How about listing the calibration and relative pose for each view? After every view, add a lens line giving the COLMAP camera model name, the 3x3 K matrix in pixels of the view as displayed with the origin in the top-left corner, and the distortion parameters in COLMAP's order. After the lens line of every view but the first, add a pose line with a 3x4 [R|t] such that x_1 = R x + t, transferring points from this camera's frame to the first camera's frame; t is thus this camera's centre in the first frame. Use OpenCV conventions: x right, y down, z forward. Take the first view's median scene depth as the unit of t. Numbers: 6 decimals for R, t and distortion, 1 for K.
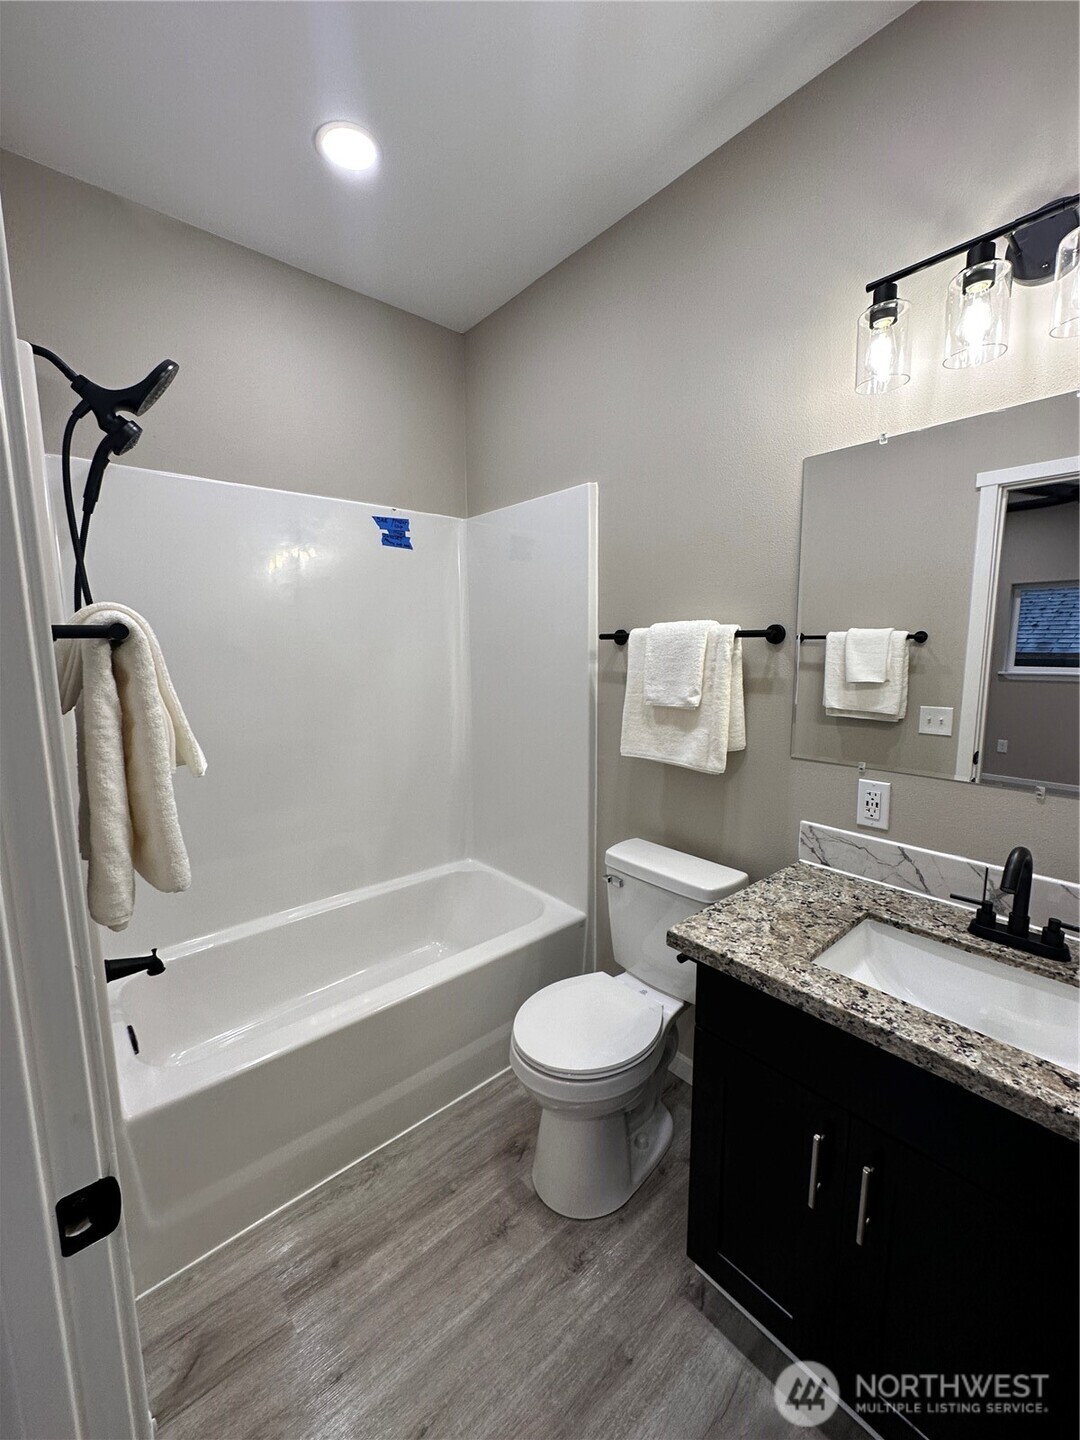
lens RADIAL K [[569.3, 0, 540.4], [0, 569.3, 719.9], [0, 0, 1]] dist [-0.003210, 0.000194]
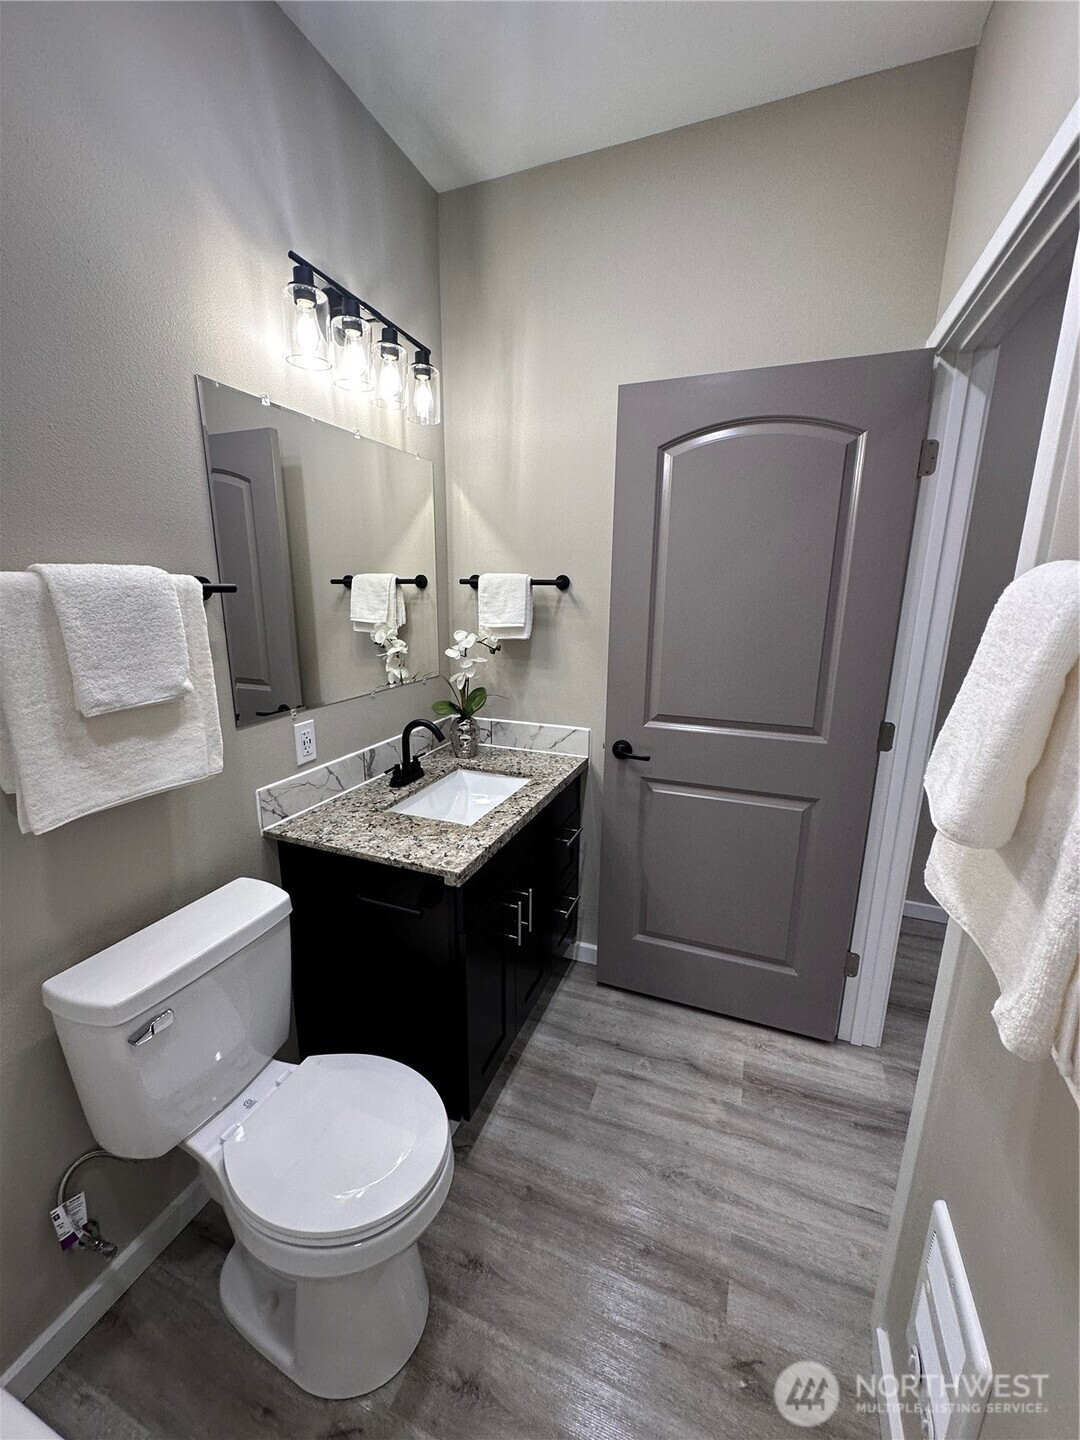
lens RADIAL K [[581.3, 0, 526.4], [0, 581.3, 722.8], [0, 0, 1]] dist [-0.001618, 0.000081]
pose [[-0.452982, -0.197118, 0.869455, -0.671009], [0.114050, 0.954425, 0.275801, -0.173036], [-0.884194, 0.224095, -0.409856, 1.170475]]
